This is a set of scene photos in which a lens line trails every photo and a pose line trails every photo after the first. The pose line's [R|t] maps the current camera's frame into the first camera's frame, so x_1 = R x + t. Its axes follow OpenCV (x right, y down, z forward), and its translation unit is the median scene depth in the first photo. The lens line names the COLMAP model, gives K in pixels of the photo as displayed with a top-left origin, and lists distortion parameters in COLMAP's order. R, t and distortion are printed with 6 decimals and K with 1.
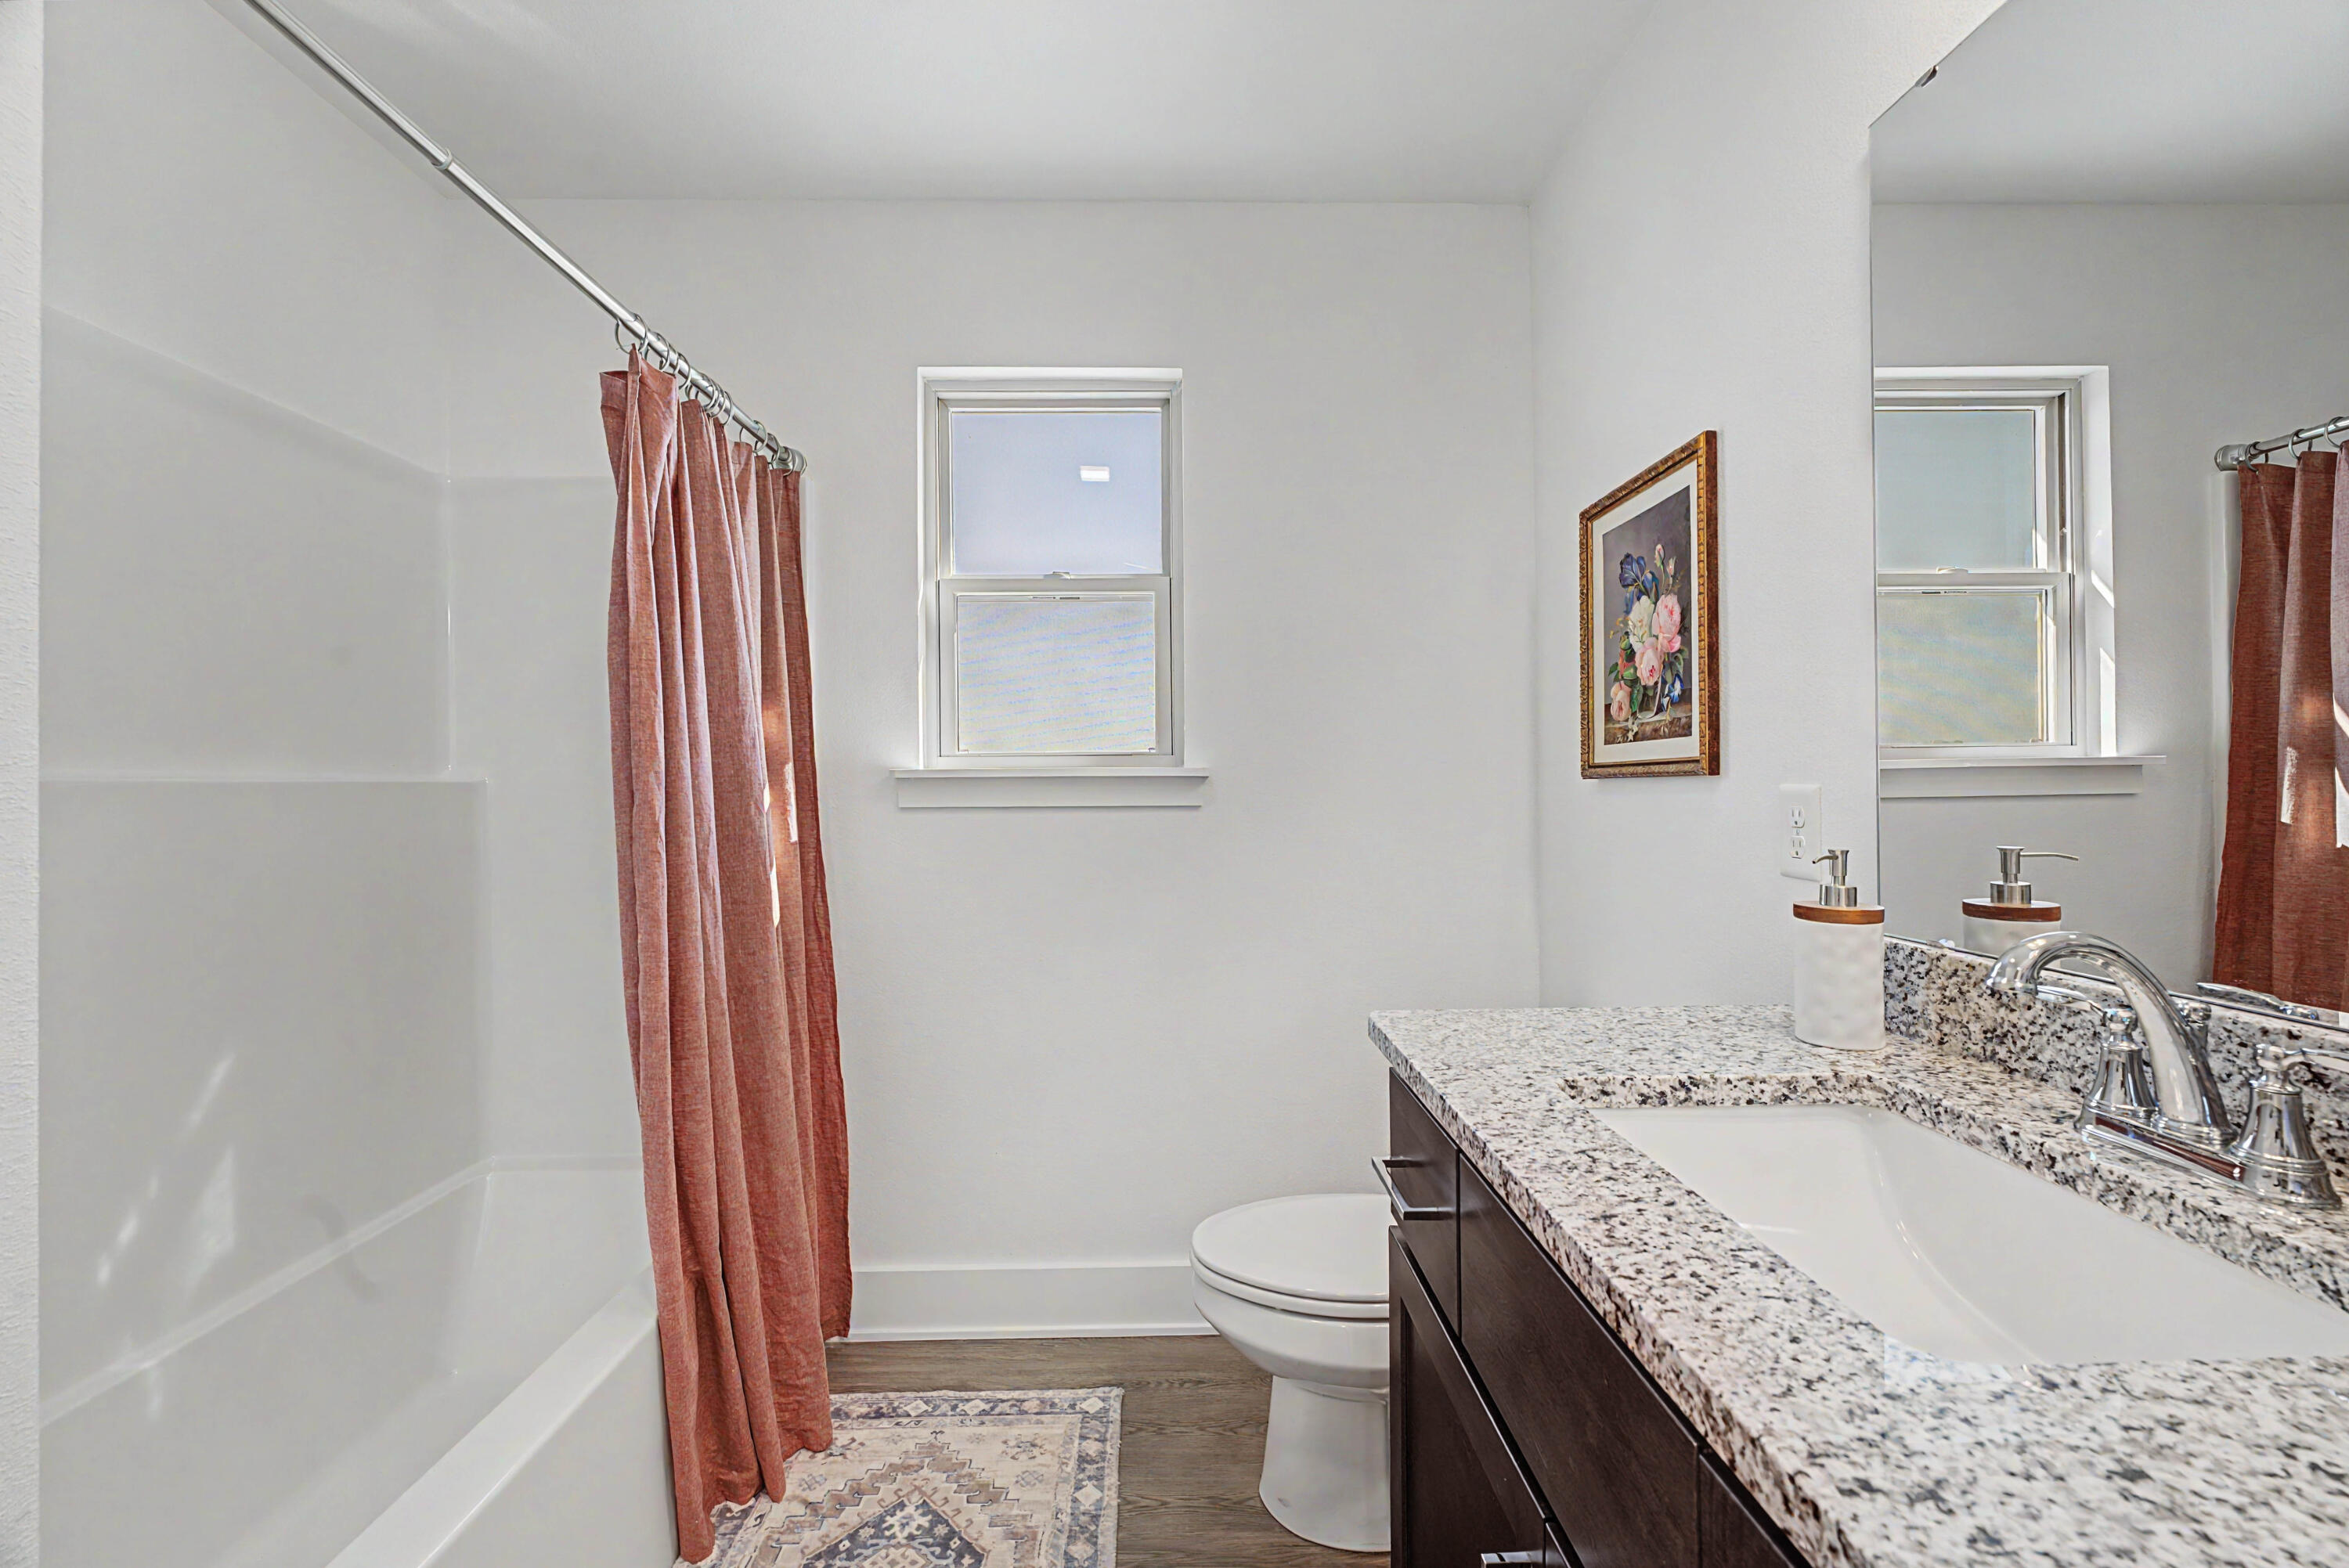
lens RADIAL K [[956.7, 0, 1172.7], [0, 956.7, 786.6], [0, 0, 1]] dist [-0.002126, 0.000326]
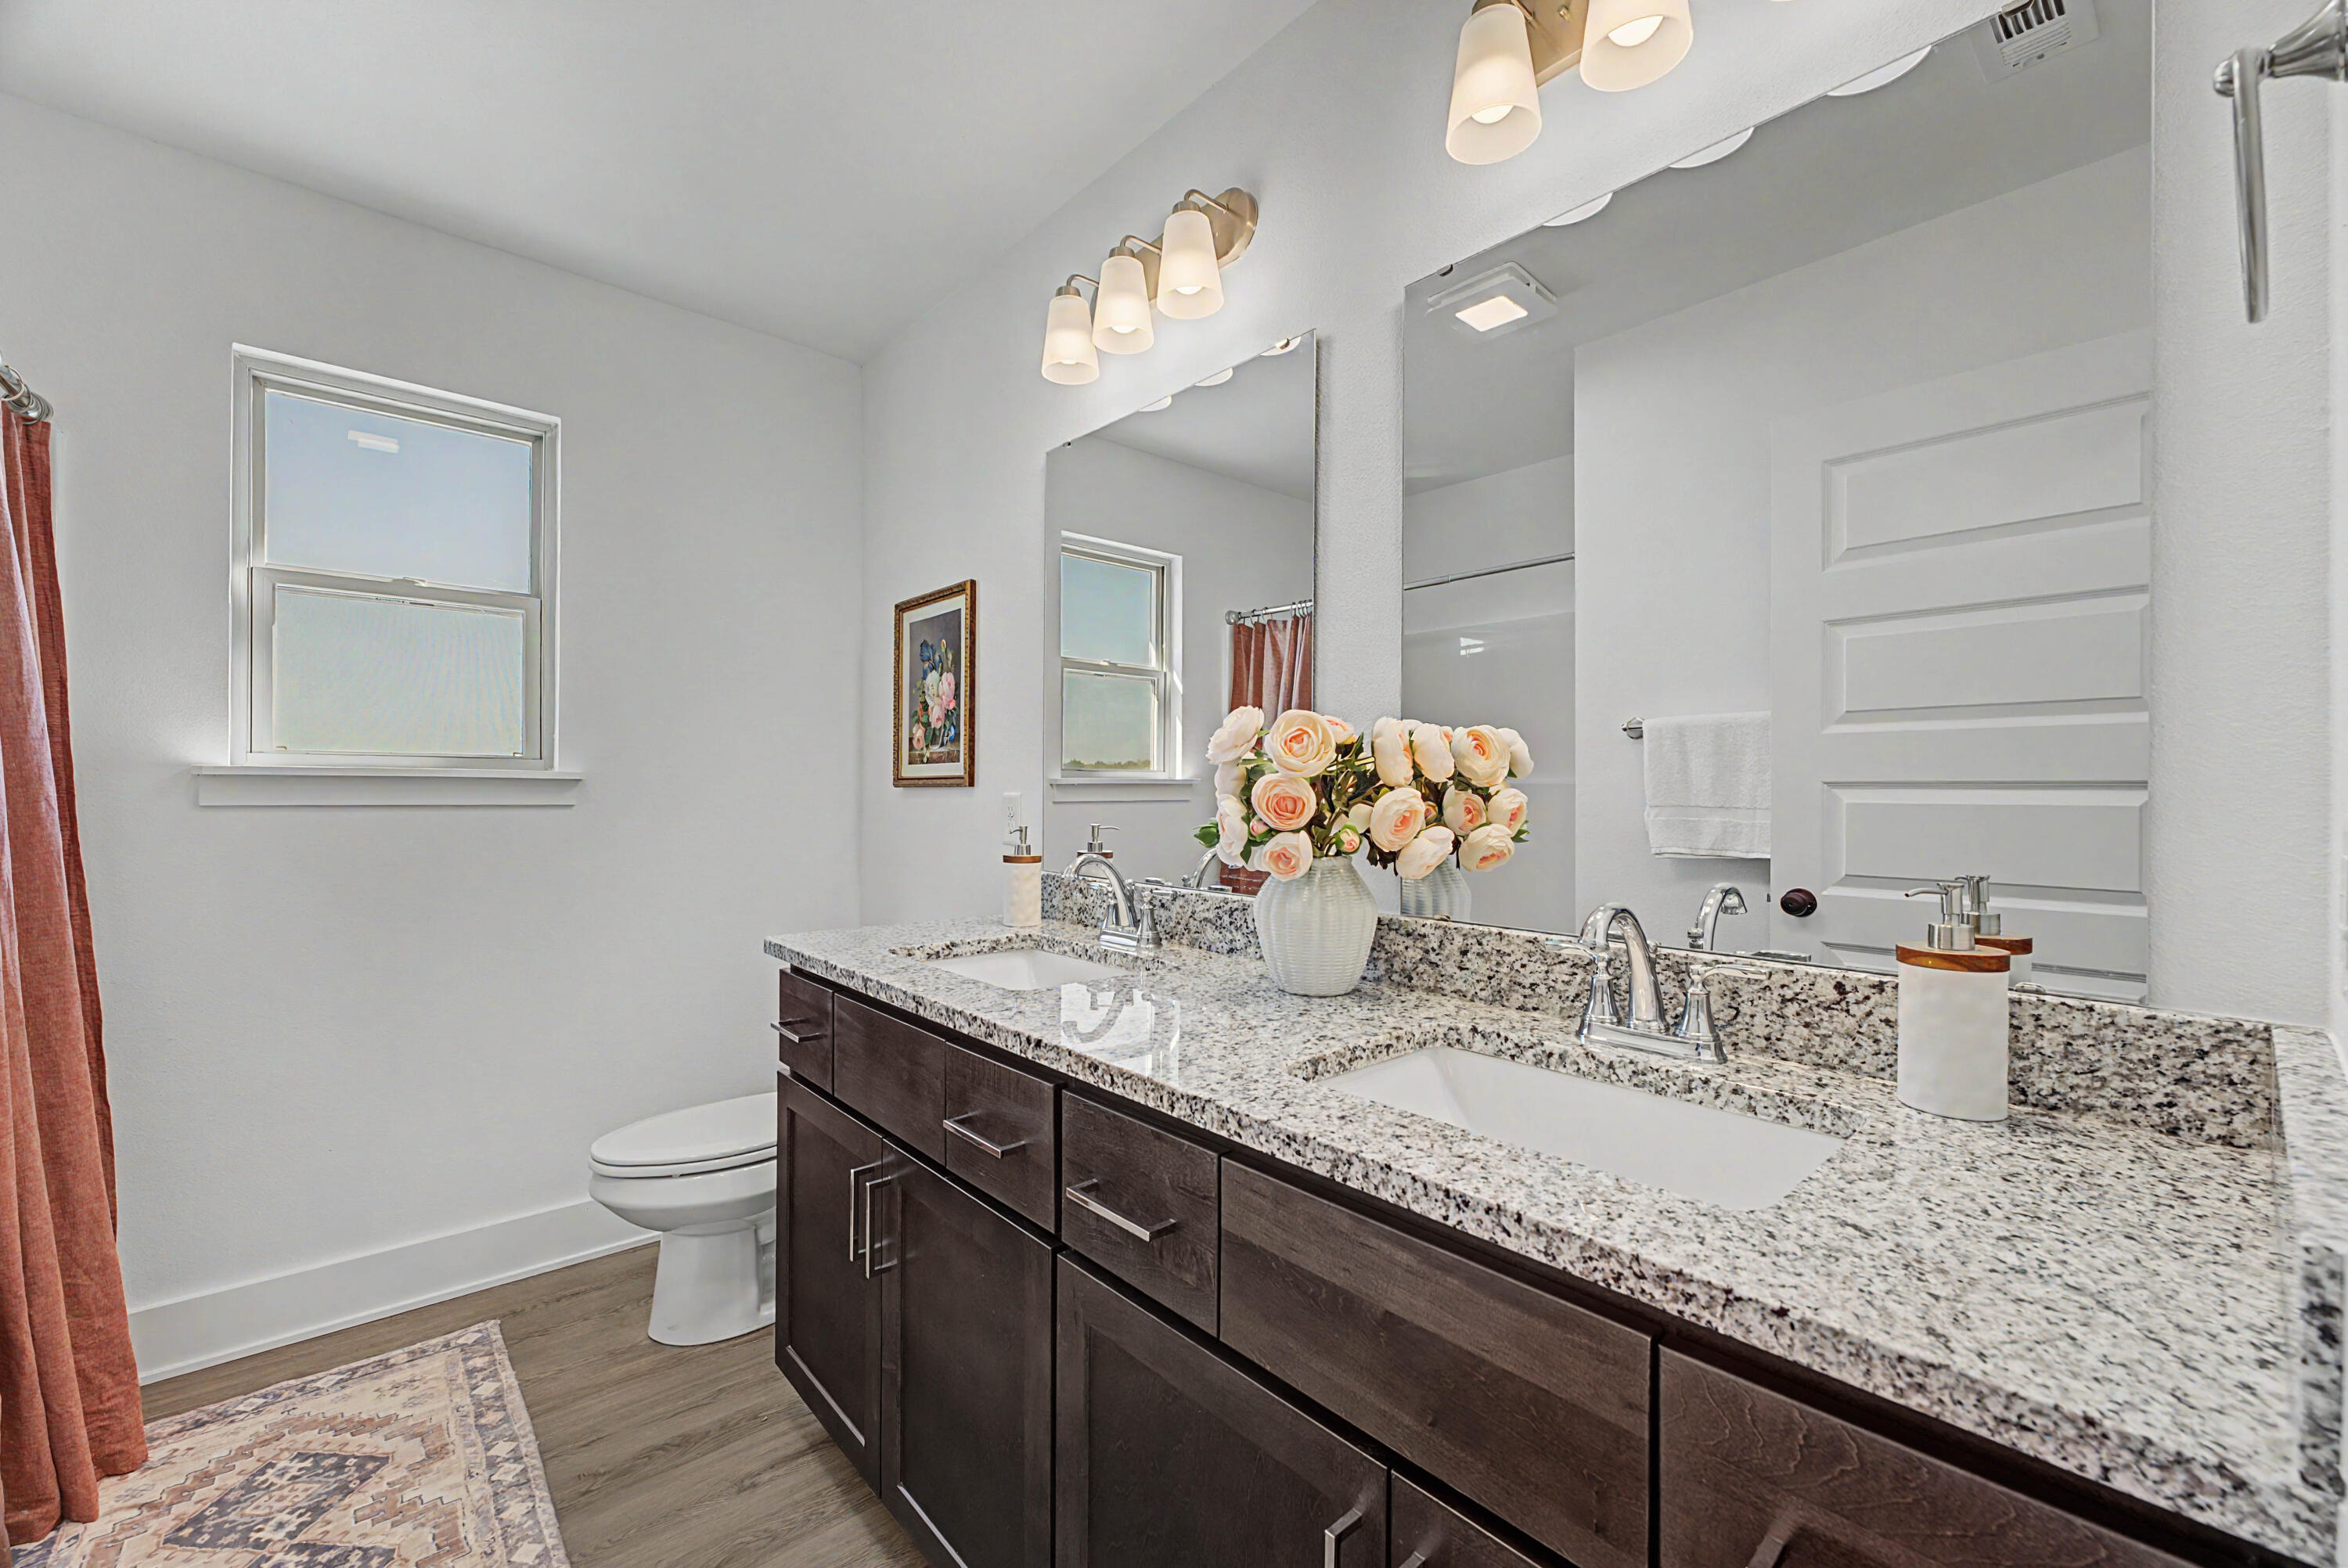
lens RADIAL K [[956.2, 0, 1172.4], [0, 956.2, 782.2], [0, 0, 1]] dist [-0.002126, 0.000326]
pose [[0.763592, 0.018858, 0.645423, -0.213903], [-0.012905, 0.999819, -0.013946, -0.000756], [-0.645570, 0.002320, 0.763698, -0.441501]]
